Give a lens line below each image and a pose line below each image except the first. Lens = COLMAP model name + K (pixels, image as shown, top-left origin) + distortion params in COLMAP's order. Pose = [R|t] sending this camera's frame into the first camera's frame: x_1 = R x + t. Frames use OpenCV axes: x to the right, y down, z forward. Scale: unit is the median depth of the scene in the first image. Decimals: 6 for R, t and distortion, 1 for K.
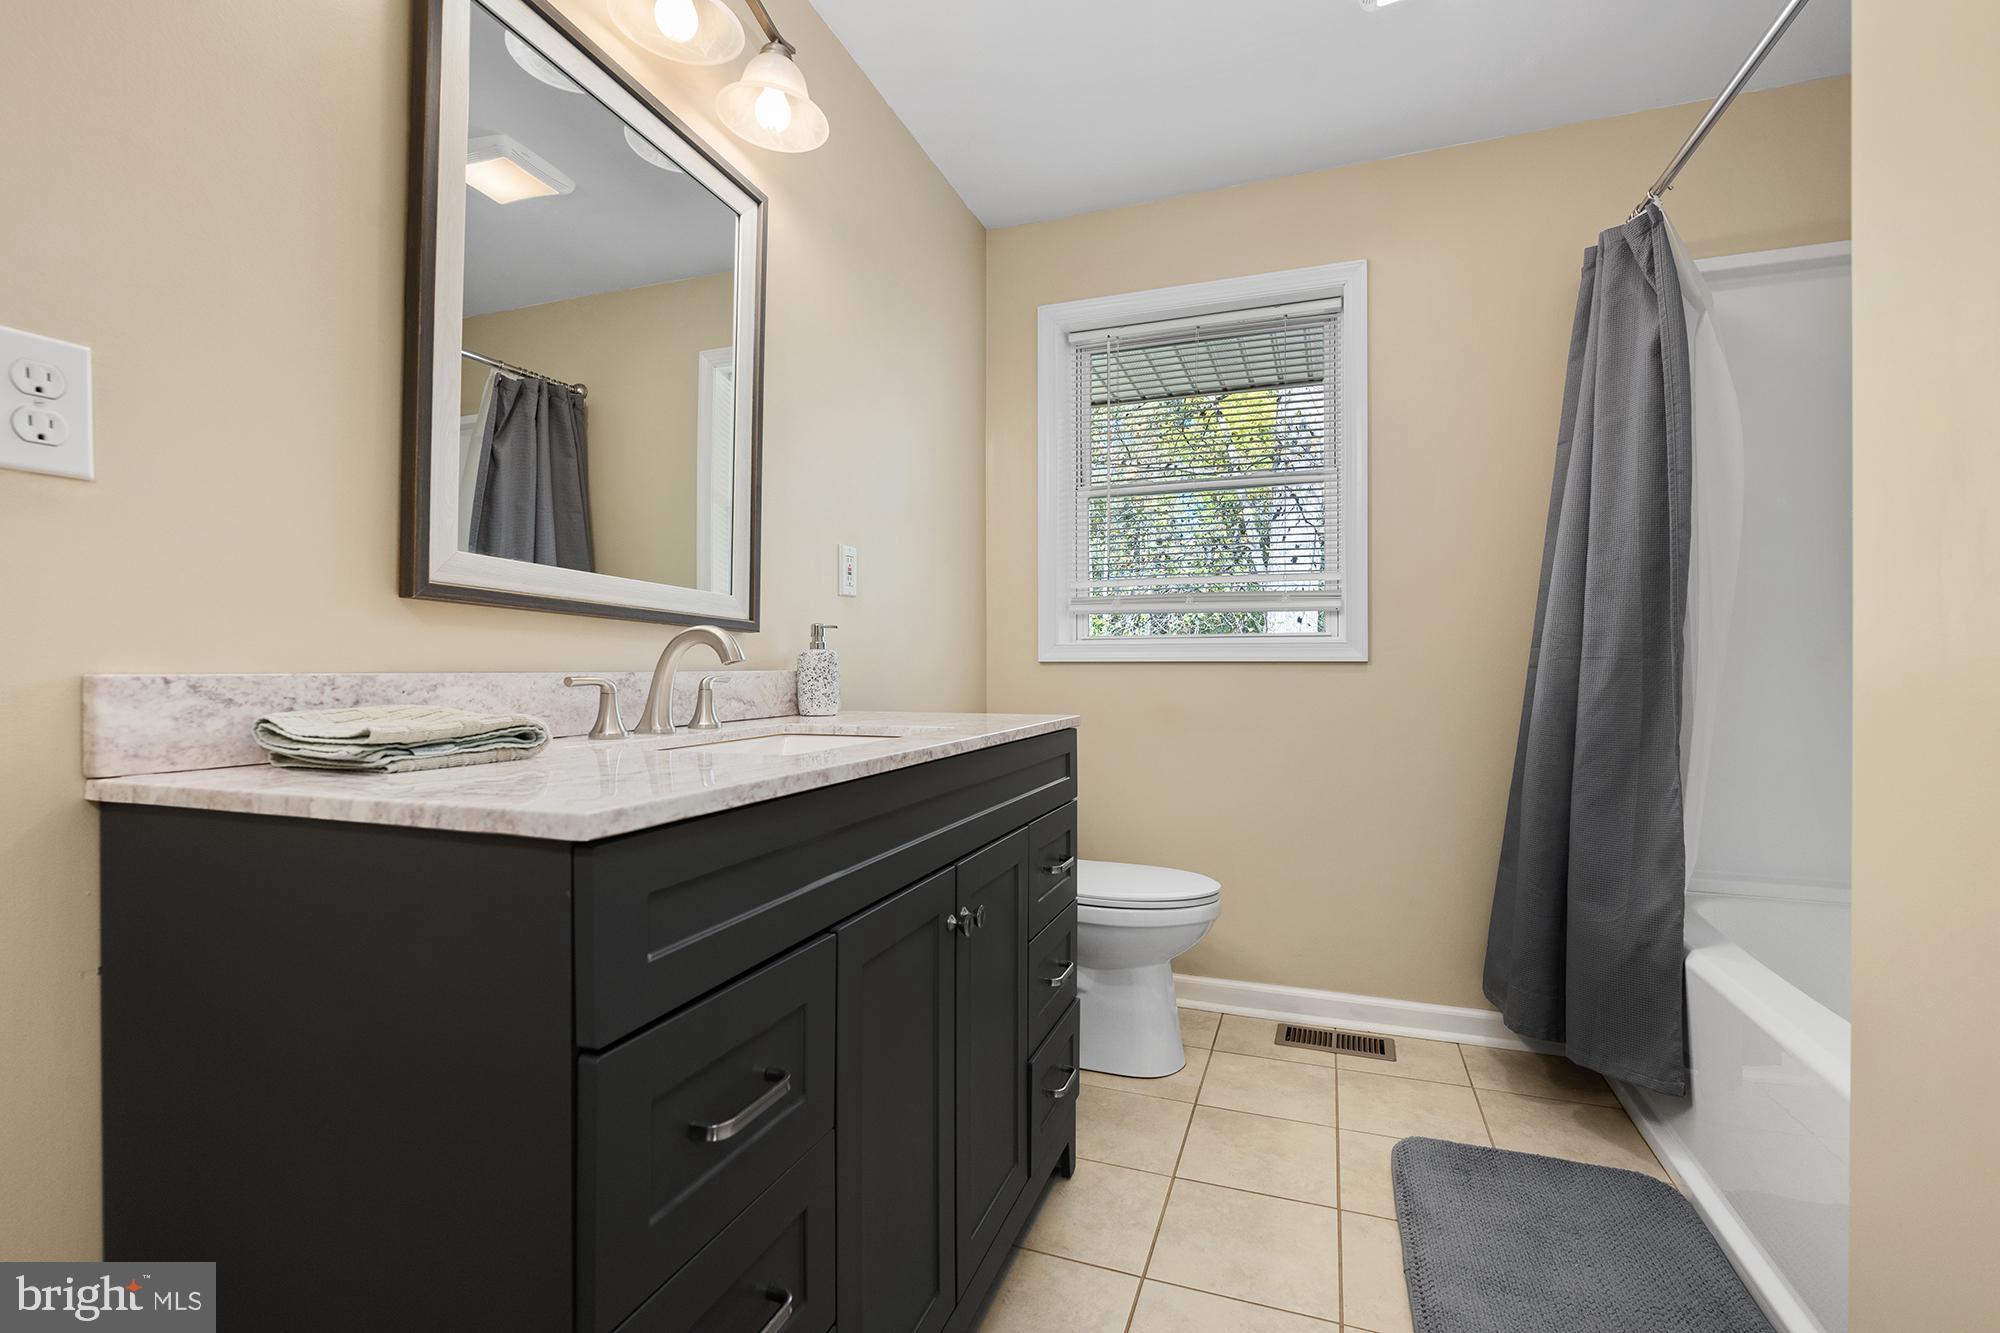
lens RADIAL K [[885.4, 0, 998.6], [0, 885.4, 660.2], [0, 0, 1]] dist [-0.000672, 0.000239]
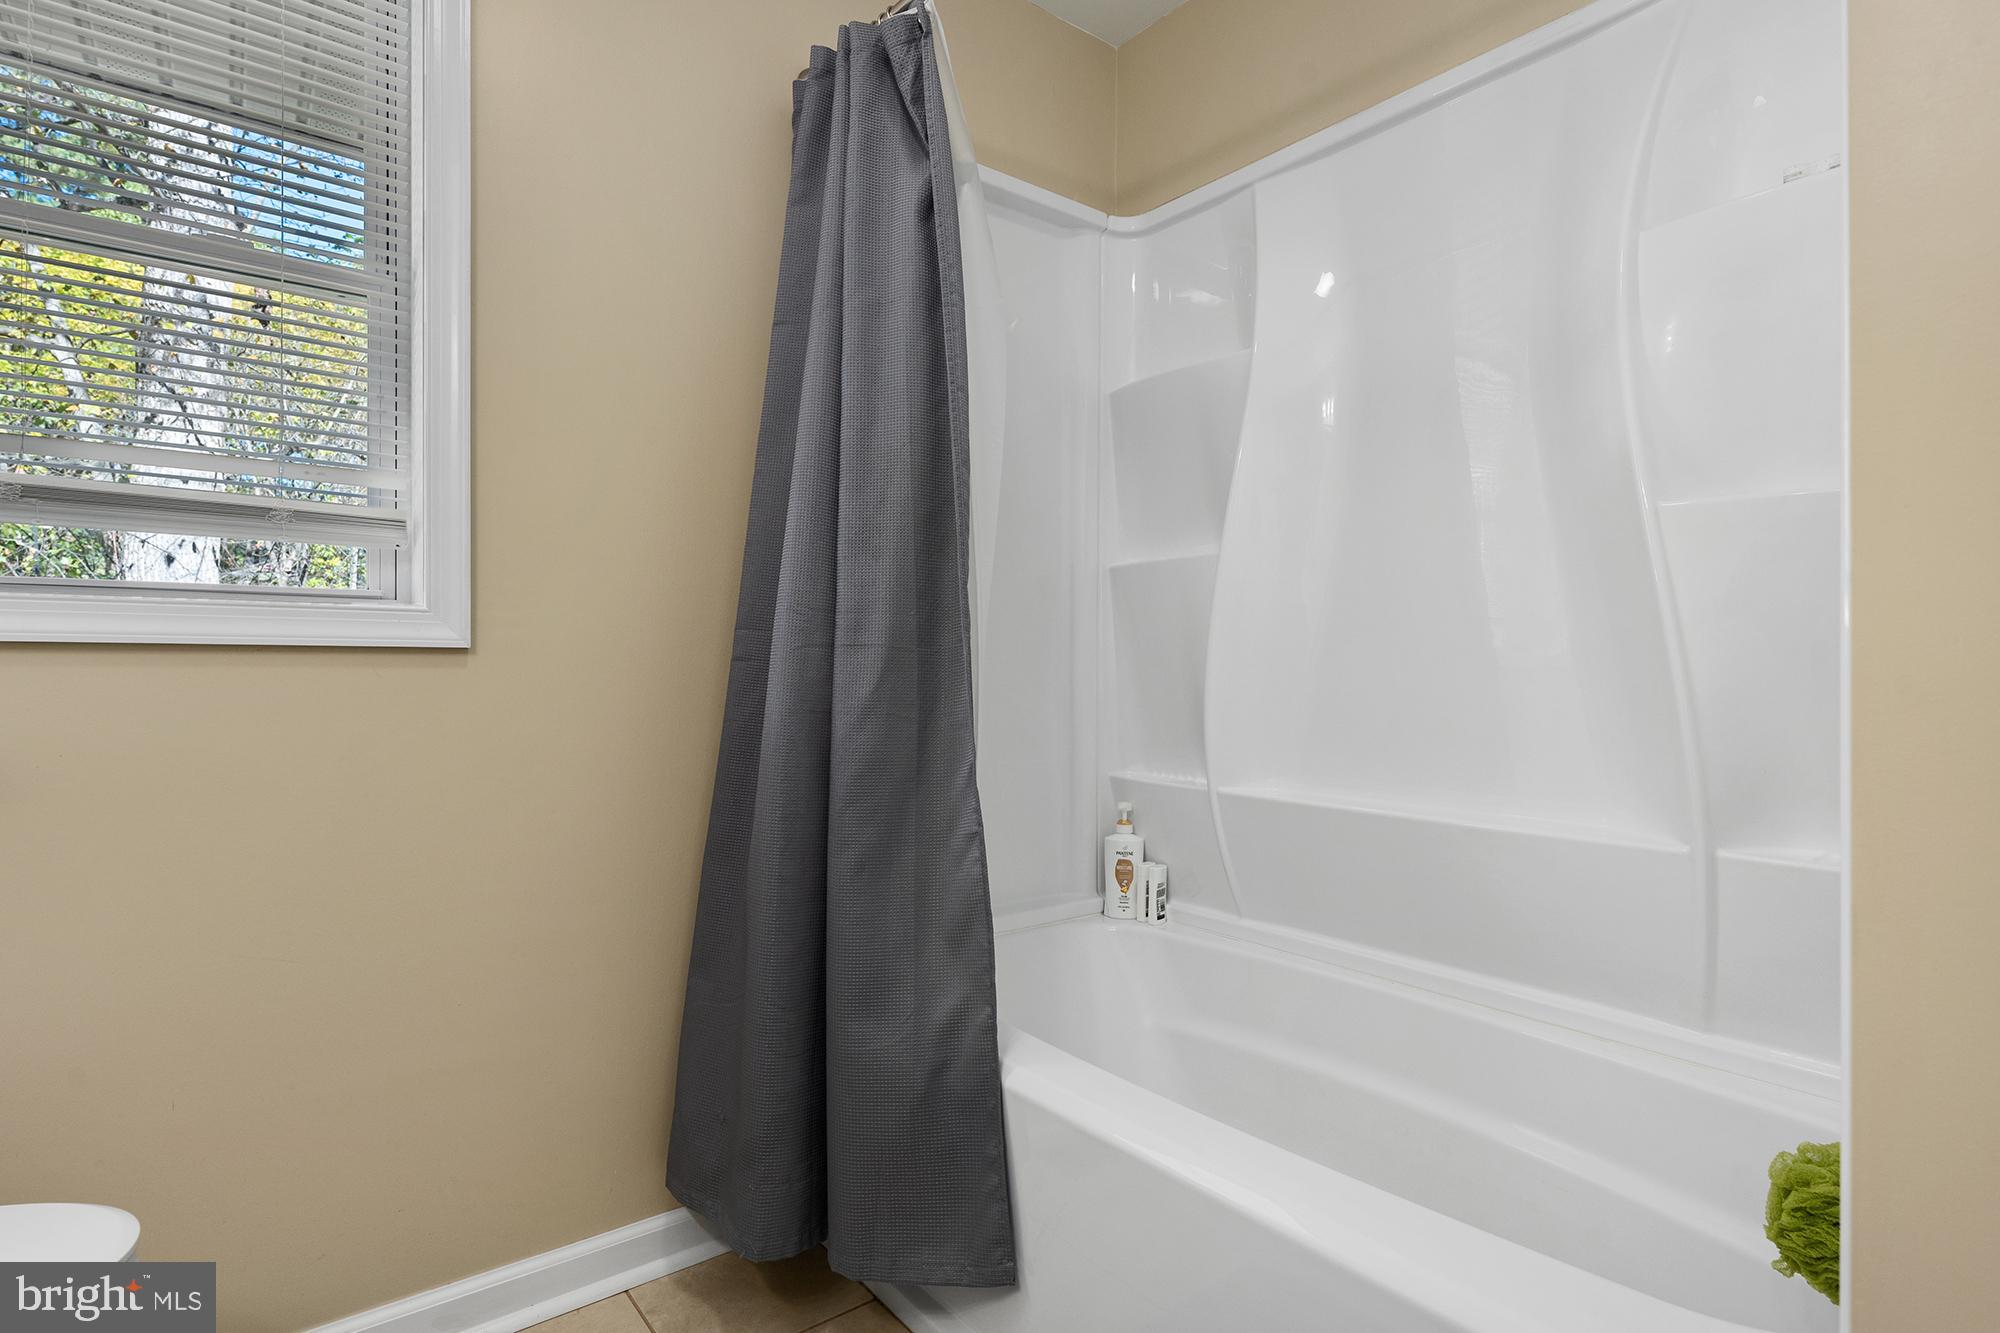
lens RADIAL K [[1019.0, 0, 1000.0], [0, 1019.0, 666.5], [0, 0, 1]] dist [-0.004871, -0.000155]
pose [[0.524146, 0.001162, 0.851627, 0.079292], [-0.010785, 0.999928, 0.005273, 0.007875], [-0.851560, -0.011948, 0.524121, 0.506218]]
